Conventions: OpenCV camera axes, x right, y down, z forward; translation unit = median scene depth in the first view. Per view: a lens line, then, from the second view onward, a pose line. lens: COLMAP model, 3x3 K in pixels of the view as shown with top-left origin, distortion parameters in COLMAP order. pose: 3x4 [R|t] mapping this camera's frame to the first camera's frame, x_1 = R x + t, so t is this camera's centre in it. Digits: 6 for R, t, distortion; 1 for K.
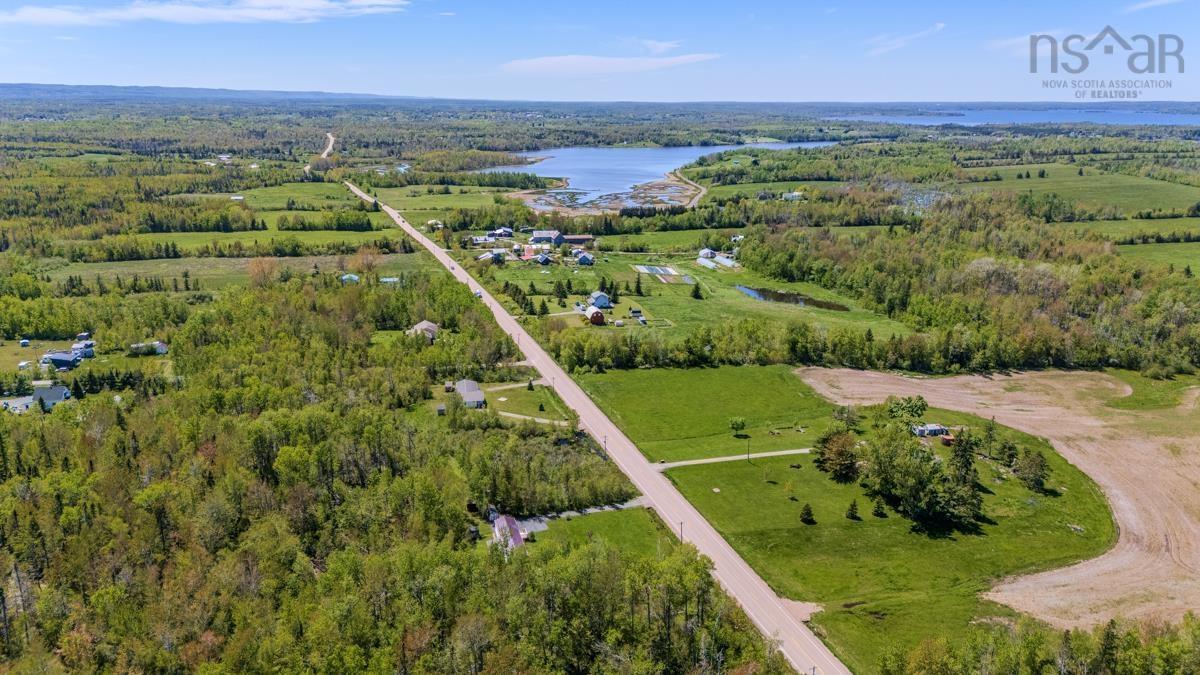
lens RADIAL K [[873.1, 0, 600.9], [0, 873.1, 335.6], [0, 0, 1]] dist [0.085412, -0.093585]
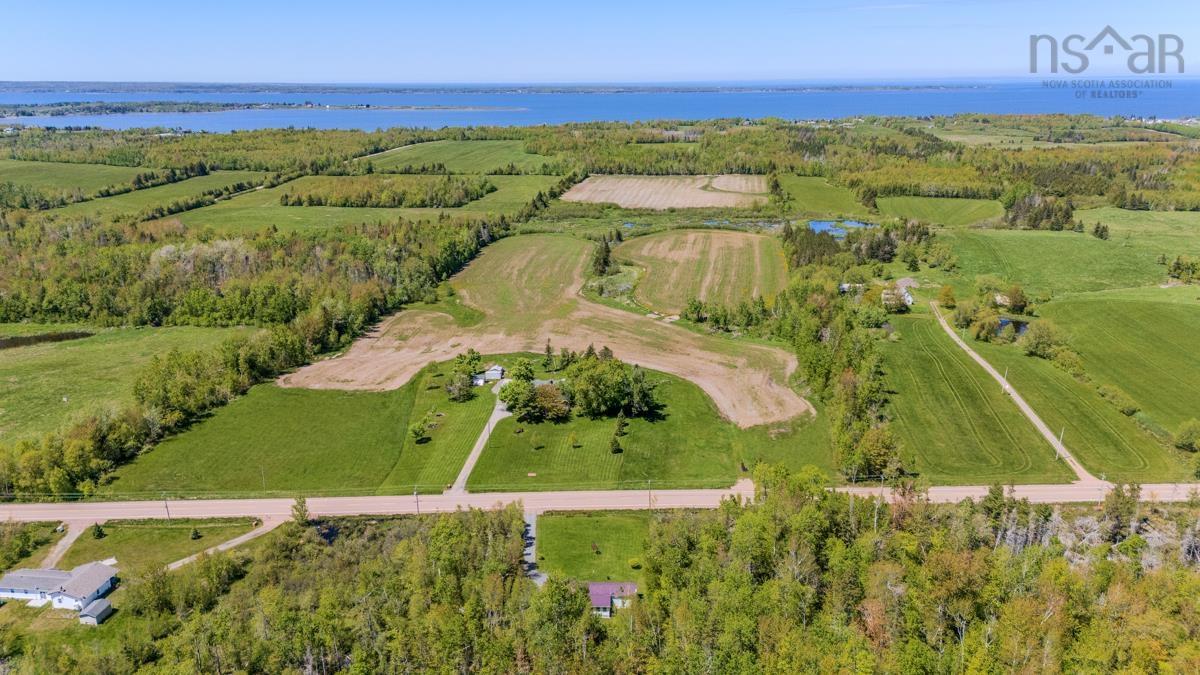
lens RADIAL K [[873.1, 0, 600.9], [0, 873.1, 335.6], [0, 0, 1]] dist [0.085412, -0.093585]
pose [[0.277167, -0.273478, 0.921080, -0.227398], [0.252849, 0.945609, 0.204675, -0.049750], [-0.926955, 0.176165, 0.331240, 0.180416]]
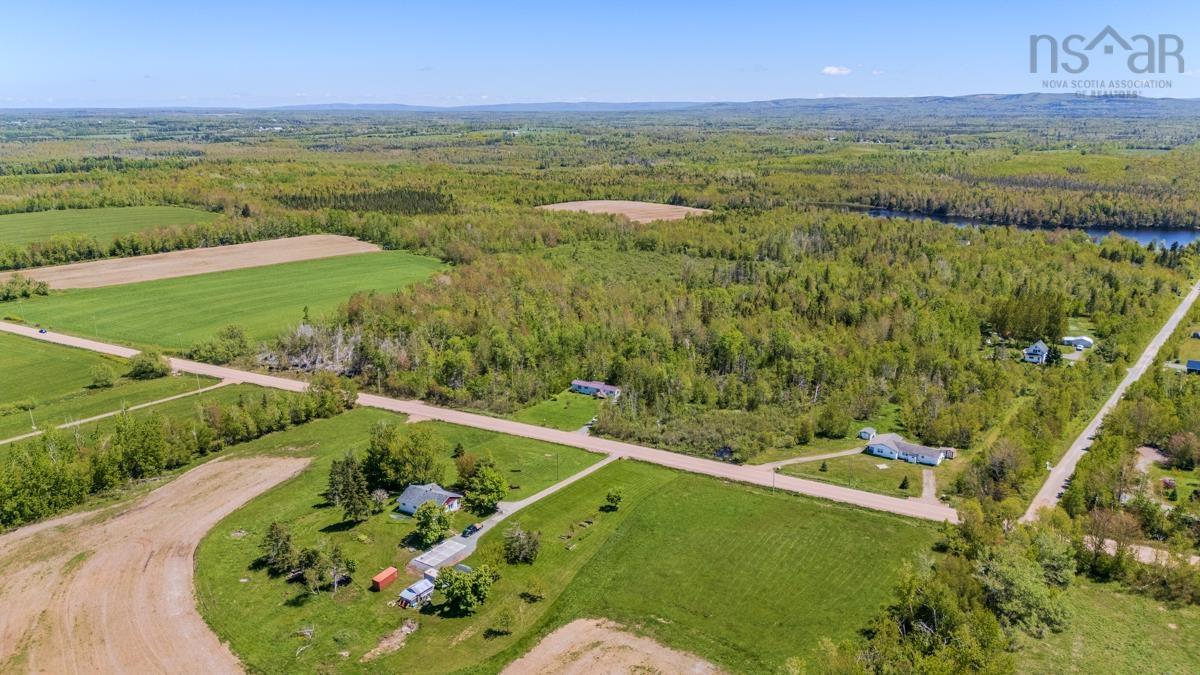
lens RADIAL K [[873.1, 0, 600.9], [0, 873.1, 335.6], [0, 0, 1]] dist [0.085412, -0.093585]
pose [[-0.693667, 0.176418, -0.698357, 0.264257], [-0.186561, 0.892453, 0.410759, -0.138085], [0.695716, 0.415216, -0.586152, 0.519582]]
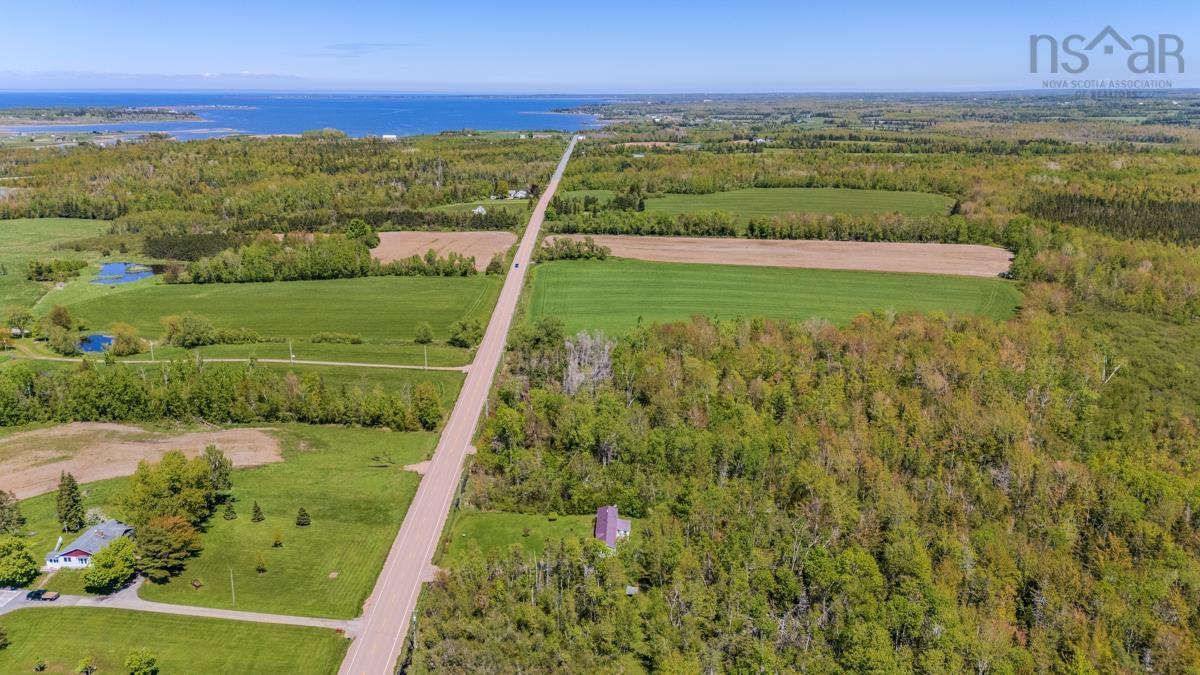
lens RADIAL K [[867.2, 0, 600.7], [0, 867.2, 352.4], [0, 0, 1]] dist [0.085215, -0.095918]
pose [[-0.959181, -0.085758, 0.269475, -0.096129], [0.068236, 0.854566, 0.514840, -0.125733], [-0.274436, 0.512213, -0.813832, 0.469072]]
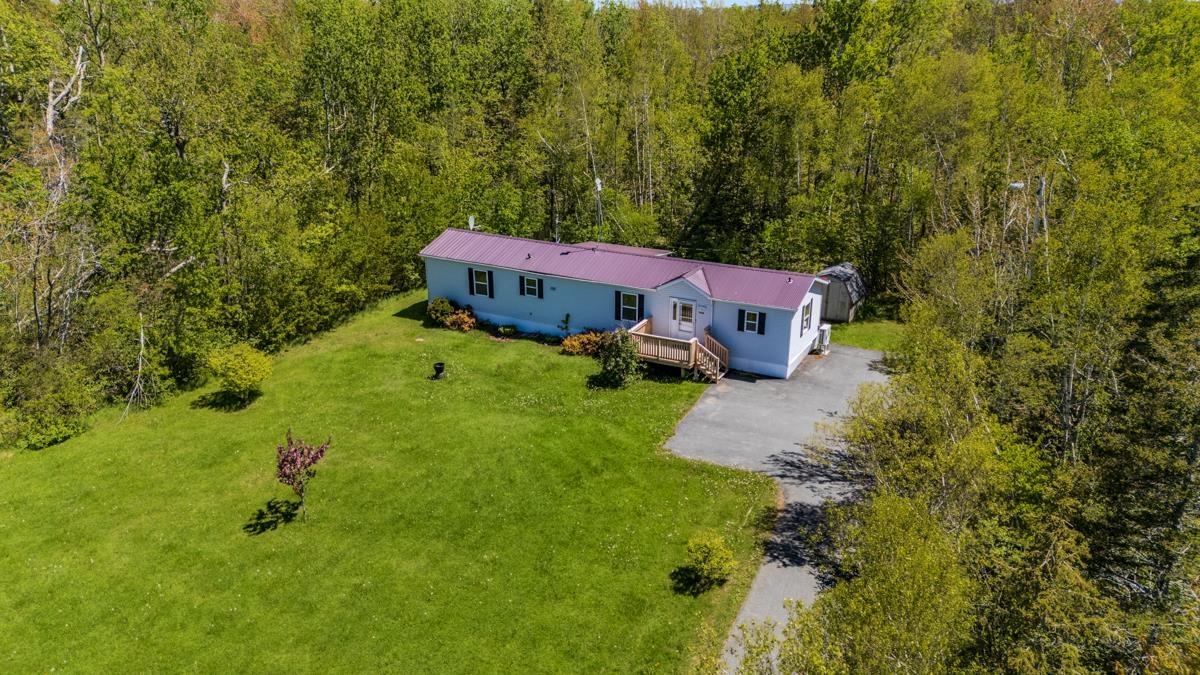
lens RADIAL K [[873.1, 0, 600.9], [0, 873.1, 335.6], [0, 0, 1]] dist [0.085412, -0.093585]
pose [[-0.666351, 0.248709, -0.702937, 0.014788], [-0.193945, 0.852471, 0.485467, 0.034648], [0.719973, 0.459822, -0.519809, 0.310249]]
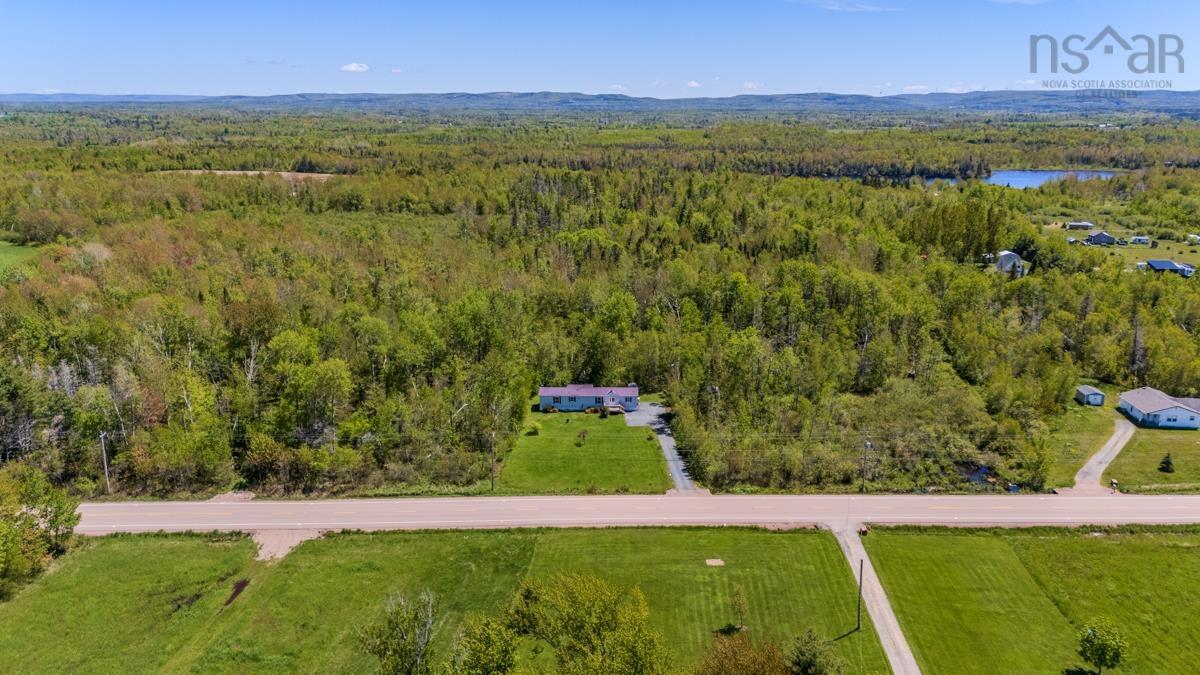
lens RADIAL K [[867.2, 0, 600.7], [0, 867.2, 352.4], [0, 0, 1]] dist [0.085215, -0.095918]
pose [[-0.252666, 0.257682, -0.932609, 0.174751], [-0.250606, 0.913562, 0.320315, -0.022275], [0.934535, 0.314650, -0.166250, 0.316832]]
